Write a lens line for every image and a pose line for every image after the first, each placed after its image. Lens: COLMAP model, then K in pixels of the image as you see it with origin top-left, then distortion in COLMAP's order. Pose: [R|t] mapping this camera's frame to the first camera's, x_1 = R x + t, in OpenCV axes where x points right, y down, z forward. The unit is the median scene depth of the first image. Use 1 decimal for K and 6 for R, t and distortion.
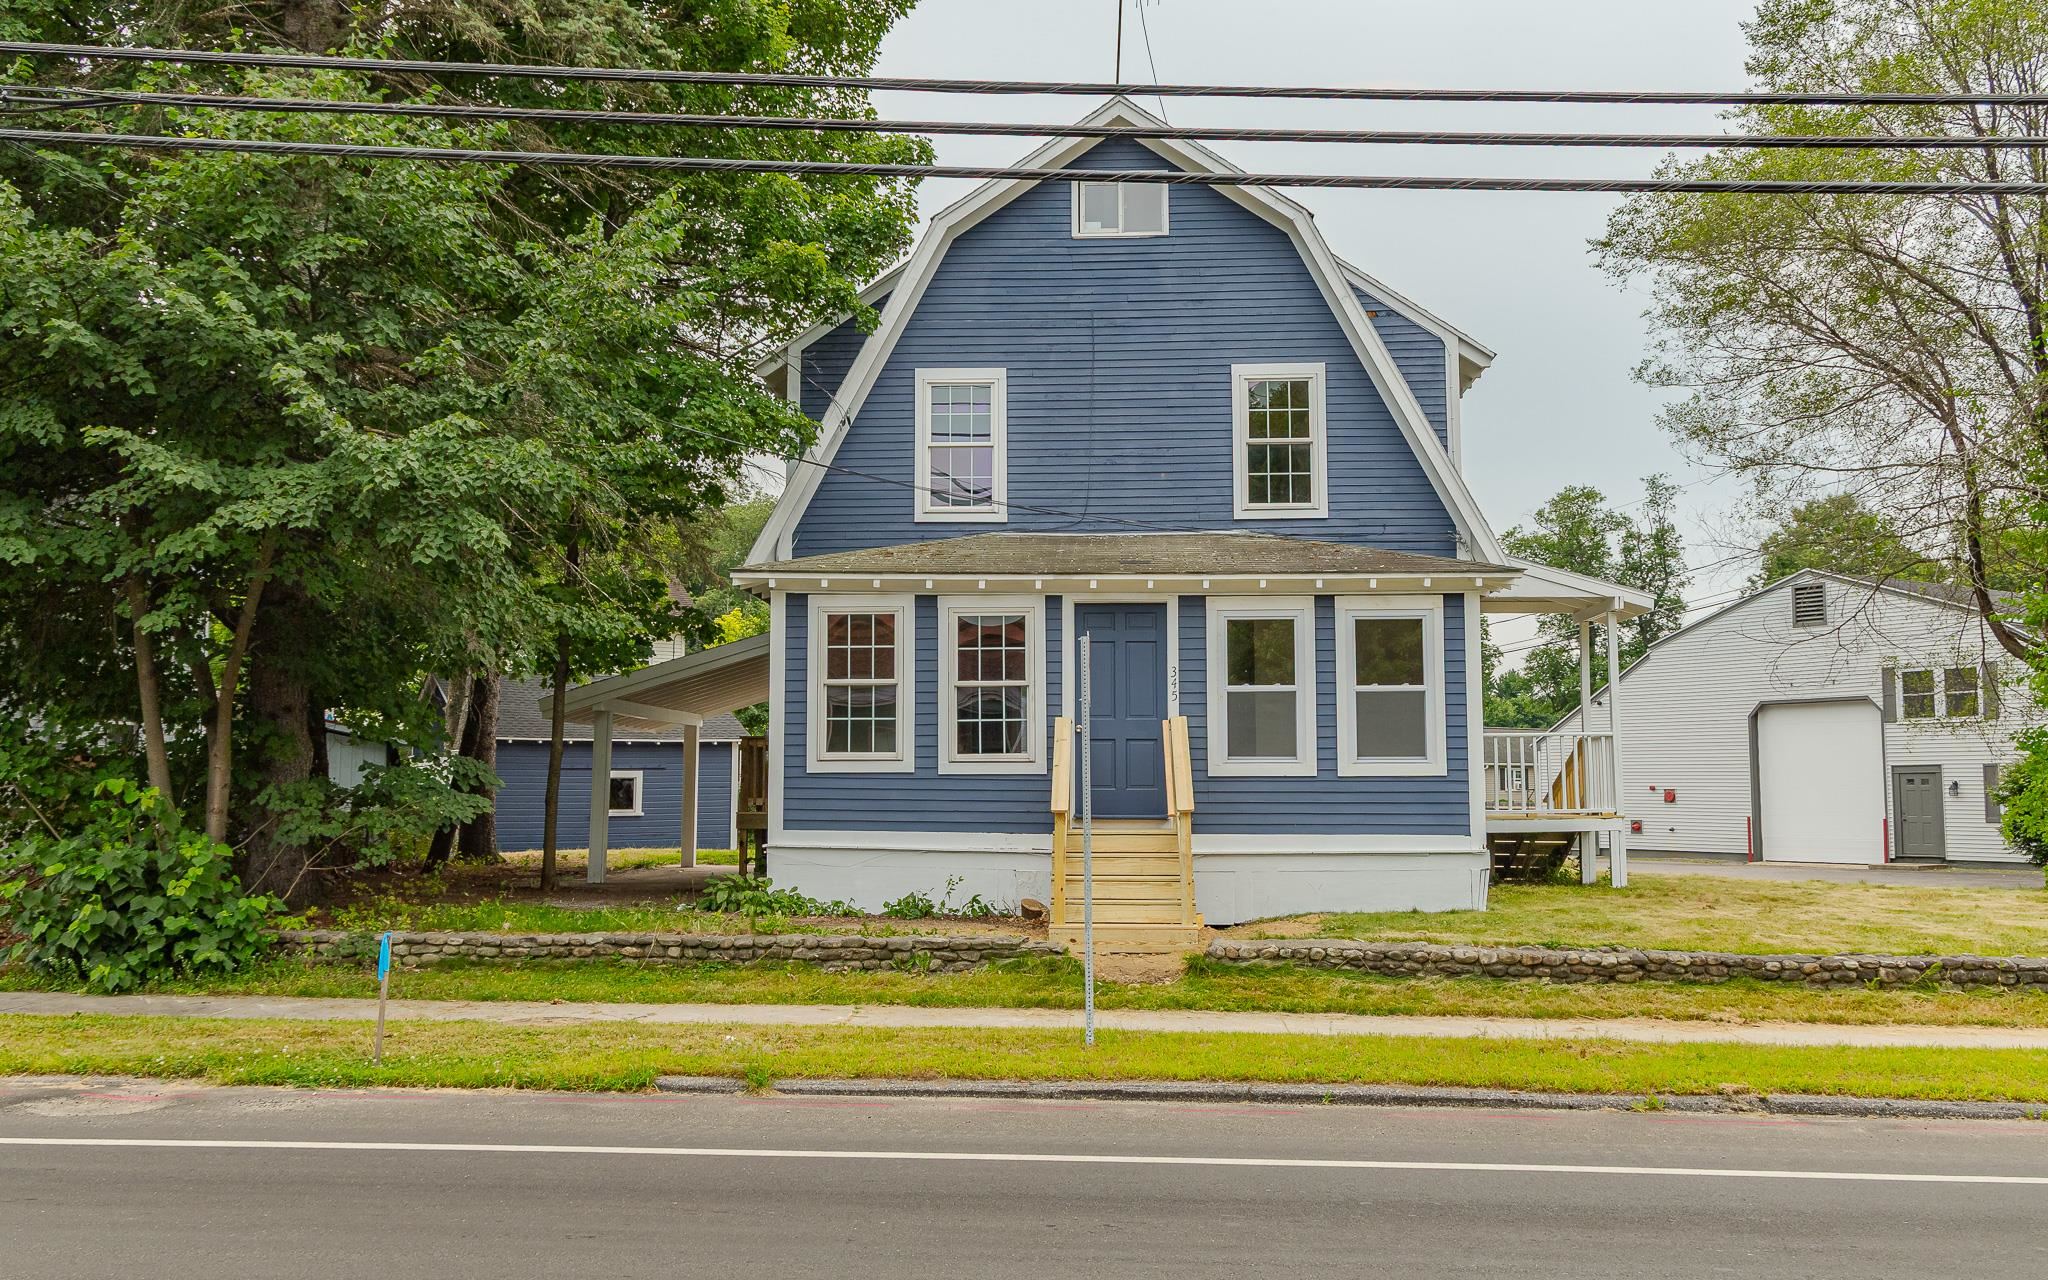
lens RADIAL K [[1440.4, 0, 1024.0], [0, 1440.4, 640.0], [0, 0, 1]] dist [-0.001377, -0.000078]
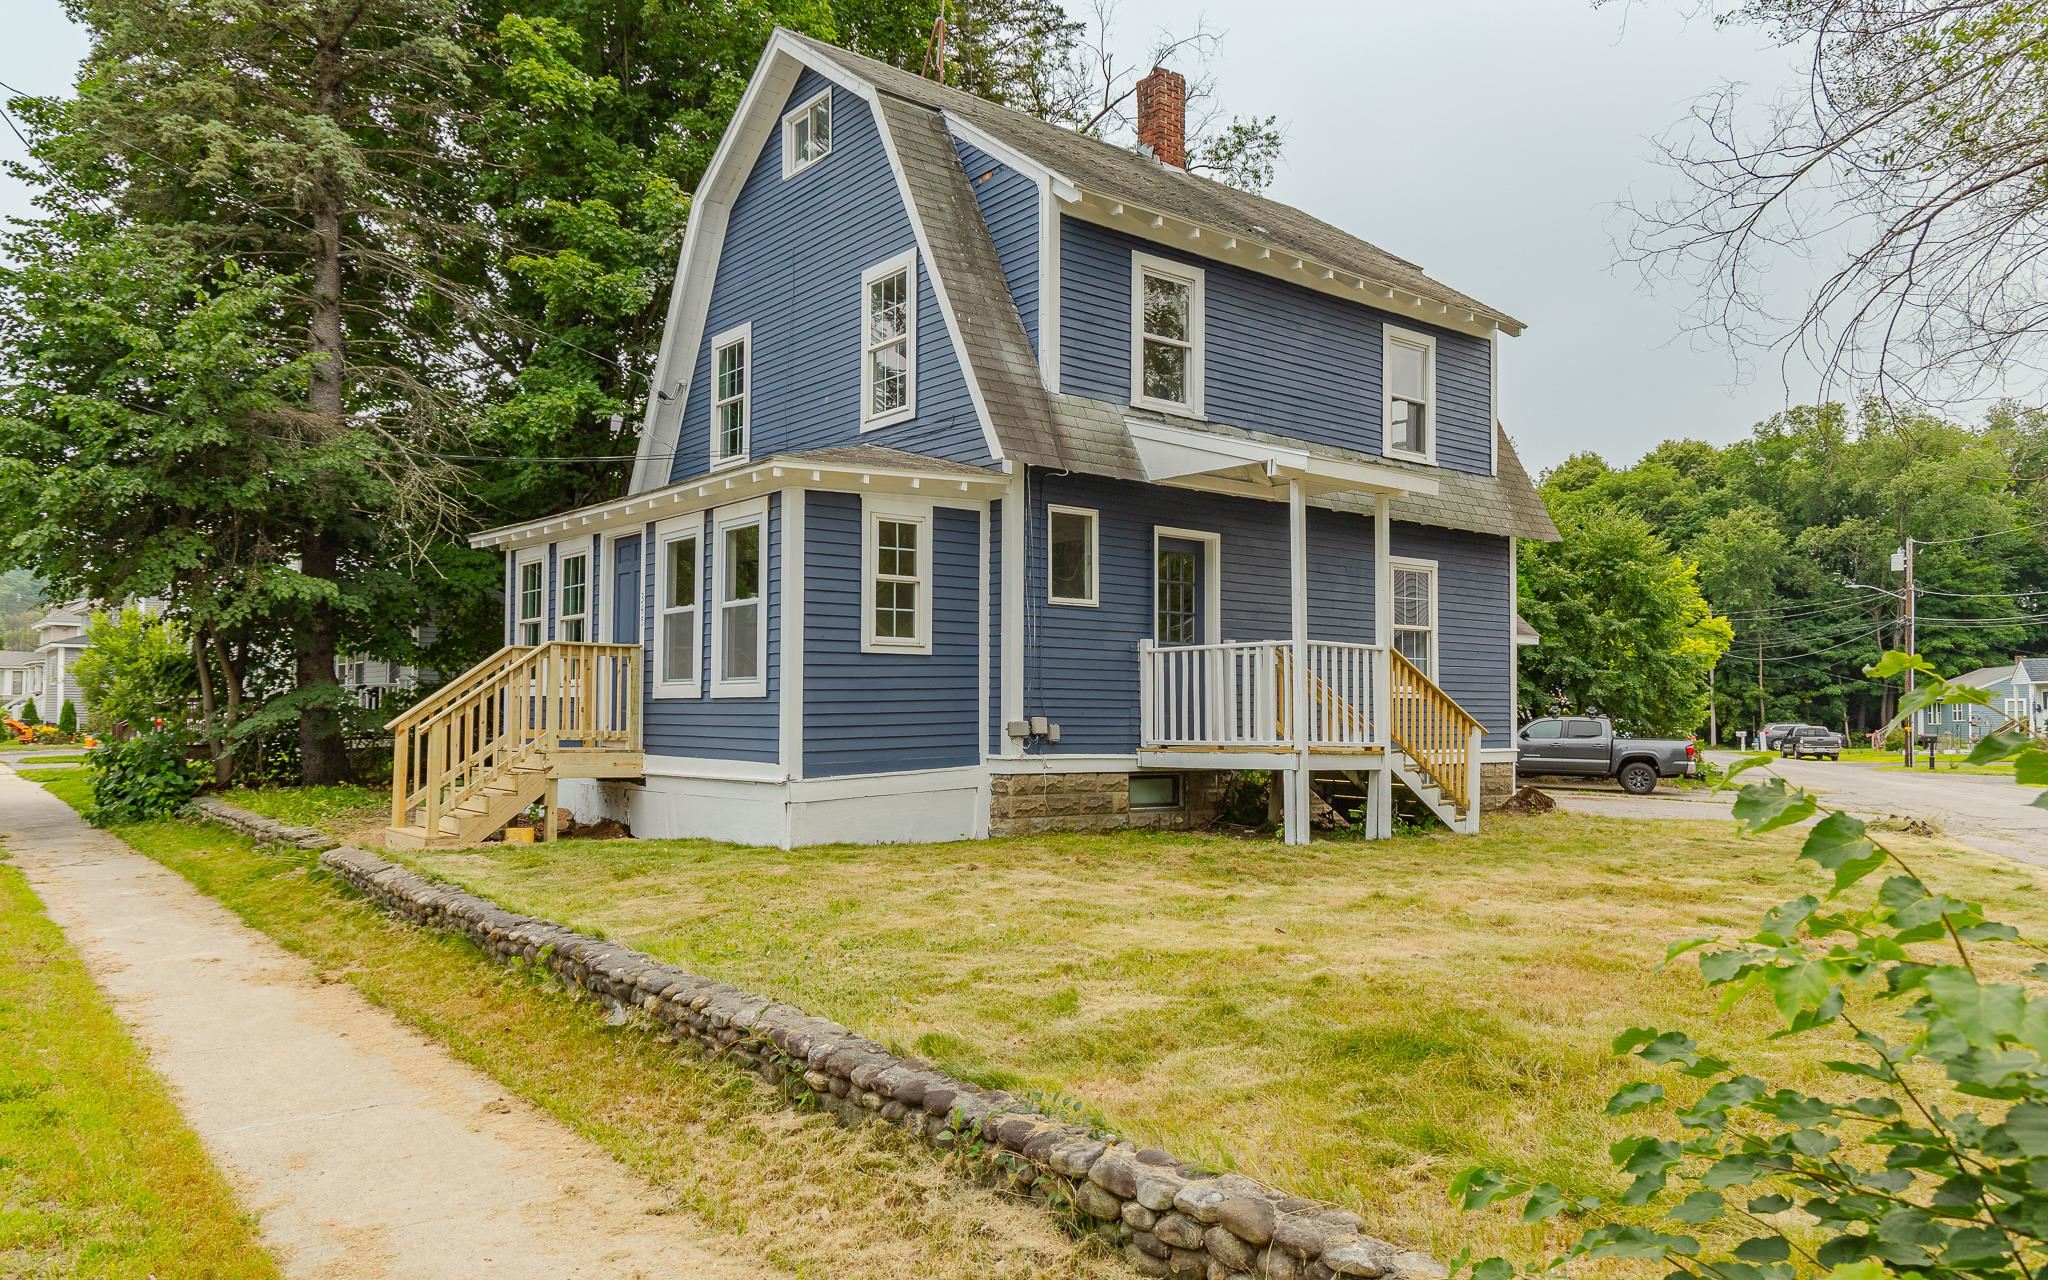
lens RADIAL K [[1440.4, 0, 1024.0], [0, 1440.4, 640.0], [0, 0, 1]] dist [-0.001377, -0.000078]
pose [[0.670825, -0.028539, -0.741066, 1.042288], [0.040753, 0.999168, -0.001588, 0.064887], [0.740495, -0.029135, 0.671430, 0.505954]]
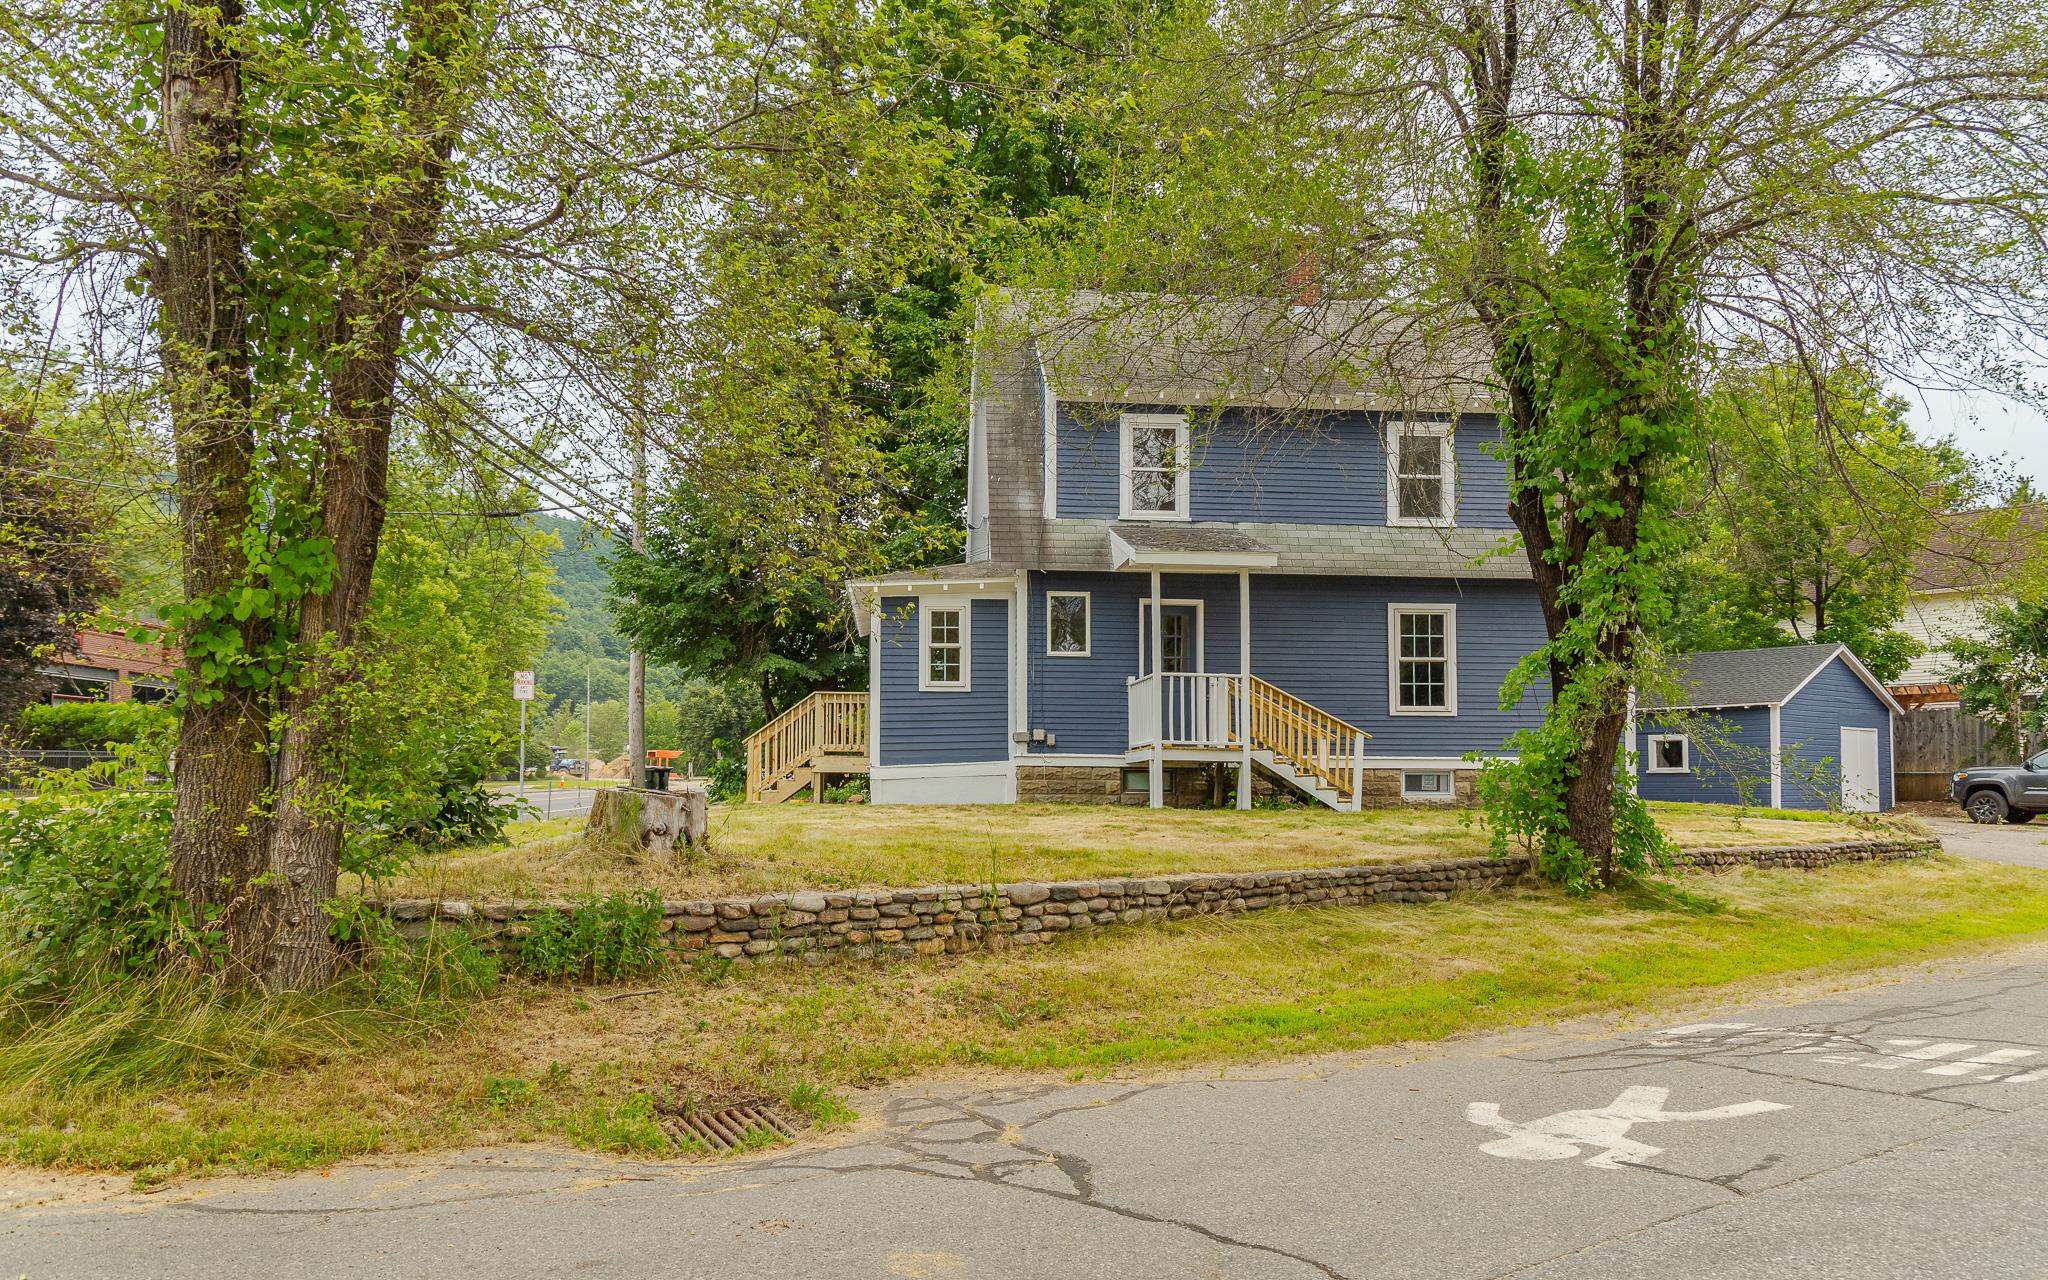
lens RADIAL K [[1440.4, 0, 1024.0], [0, 1440.4, 640.0], [0, 0, 1]] dist [-0.001377, -0.000078]
pose [[0.149624, -0.083984, -0.985170, 1.747517], [0.063360, 0.995153, -0.075212, 0.128659], [0.986711, -0.051167, 0.154220, 0.883234]]
